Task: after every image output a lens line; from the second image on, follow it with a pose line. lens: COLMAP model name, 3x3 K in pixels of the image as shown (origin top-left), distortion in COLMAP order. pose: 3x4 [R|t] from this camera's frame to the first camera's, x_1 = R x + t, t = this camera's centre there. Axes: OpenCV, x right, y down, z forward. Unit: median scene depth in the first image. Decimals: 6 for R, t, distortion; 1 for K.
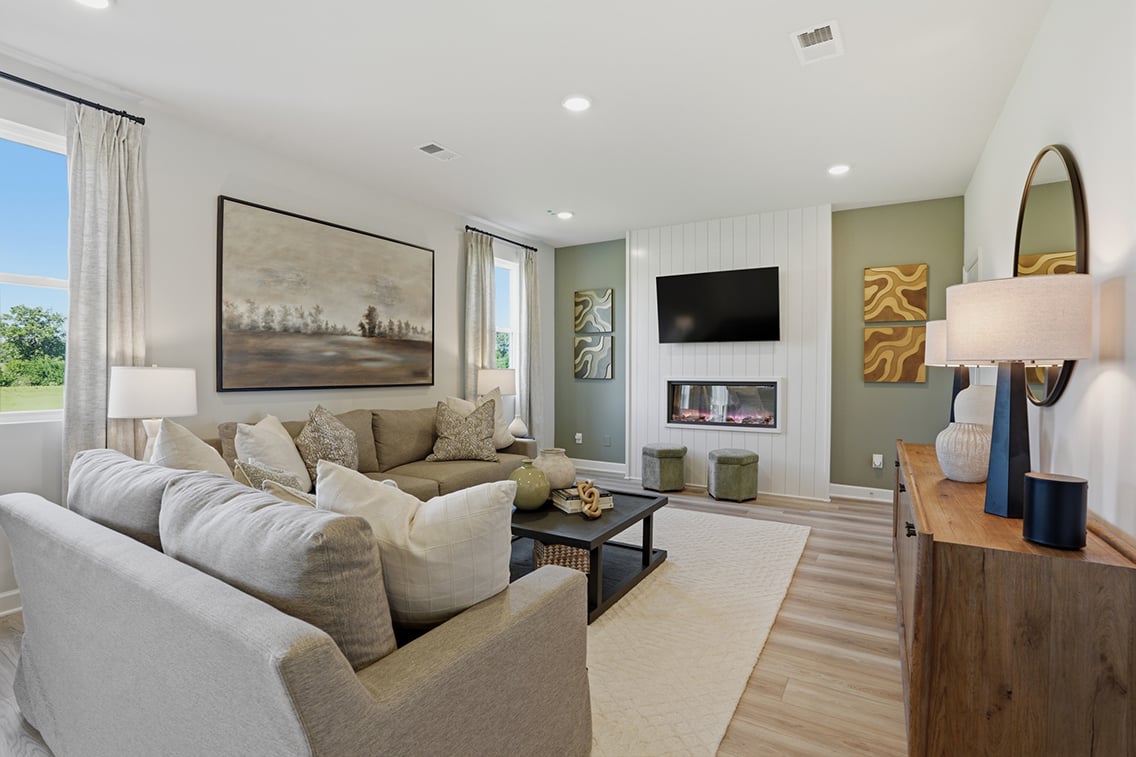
lens RADIAL K [[526.9, 0, 571.0], [0, 526.9, 377.0], [0, 0, 1]] dist [-0.069906, 0.025141]
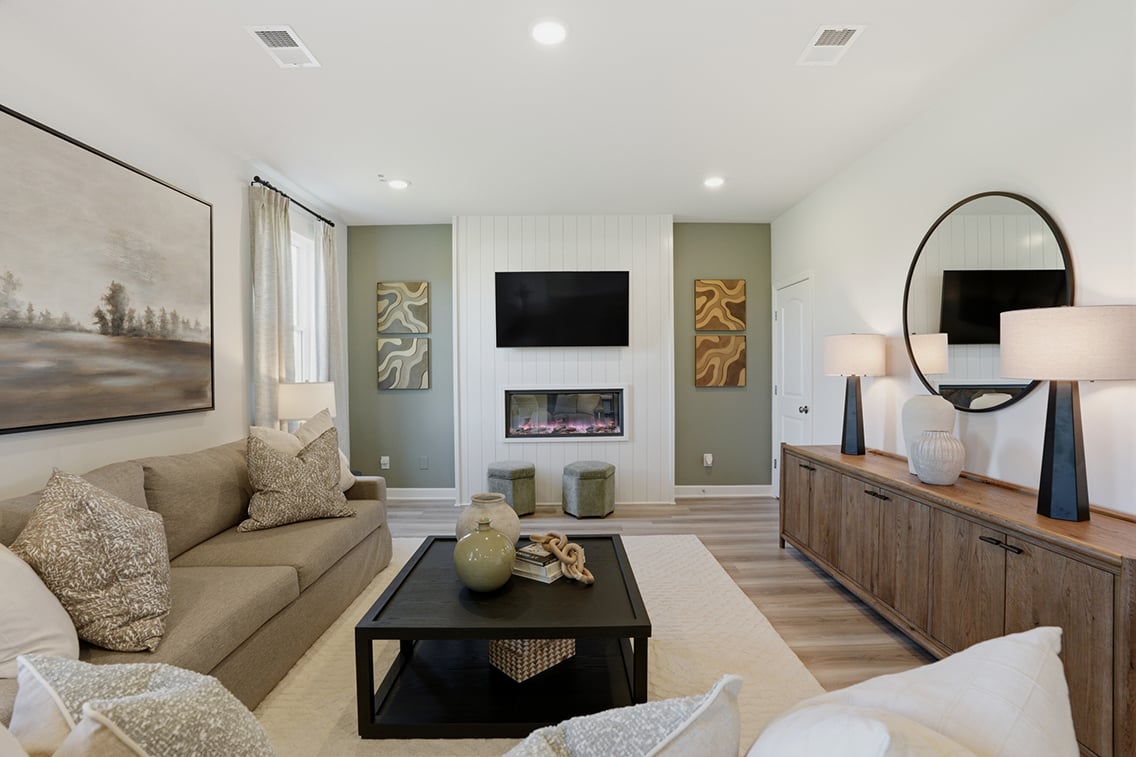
lens RADIAL K [[526.9, 0, 569.9], [0, 526.9, 376.0], [0, 0, 1]] dist [-0.069906, 0.025141]
pose [[0.850457, -0.016859, 0.525774, -0.229593], [0.017575, 0.999839, 0.003632, -0.021771], [-0.525751, 0.006151, 0.850616, 0.228238]]
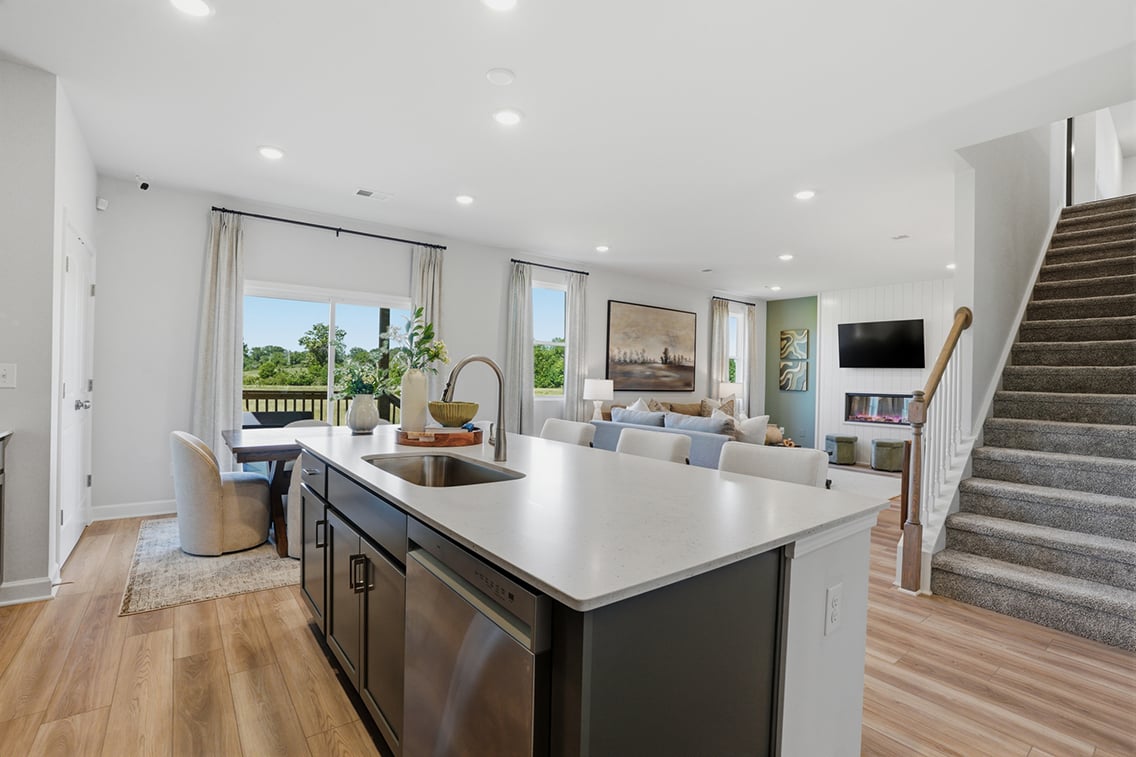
lens RADIAL K [[526.9, 0, 569.6], [0, 526.9, 376.9], [0, 0, 1]] dist [-0.069906, 0.025141]
pose [[0.933820, 0.018212, -0.357278, -0.030286], [-0.025721, 0.999537, -0.016277, 0.007260], [0.356816, 0.024389, 0.933856, -0.799927]]
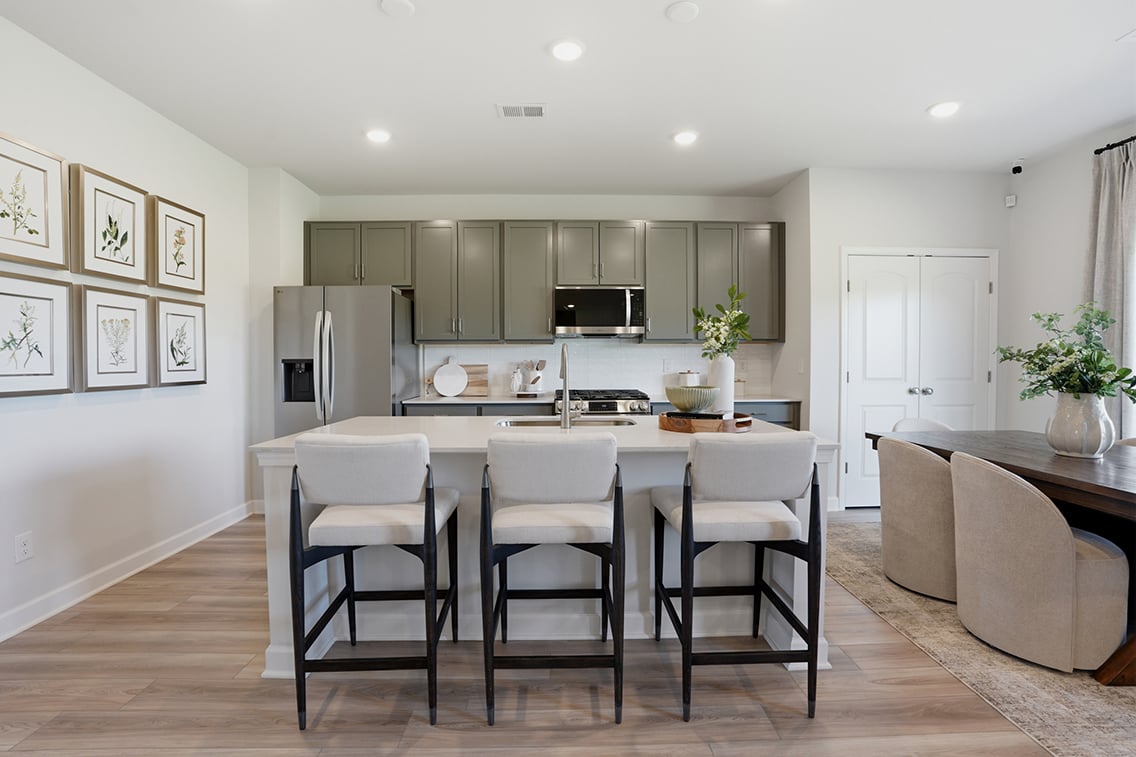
lens RADIAL K [[526.9, 0, 570.2], [0, 526.9, 379.3], [0, 0, 1]] dist [-0.069906, 0.025141]
pose [[-0.839180, 0.016301, -0.543609, 0.046481], [-0.008510, 0.999035, 0.043095, -0.000588], [0.543787, 0.040790, -0.838231, 0.048253]]
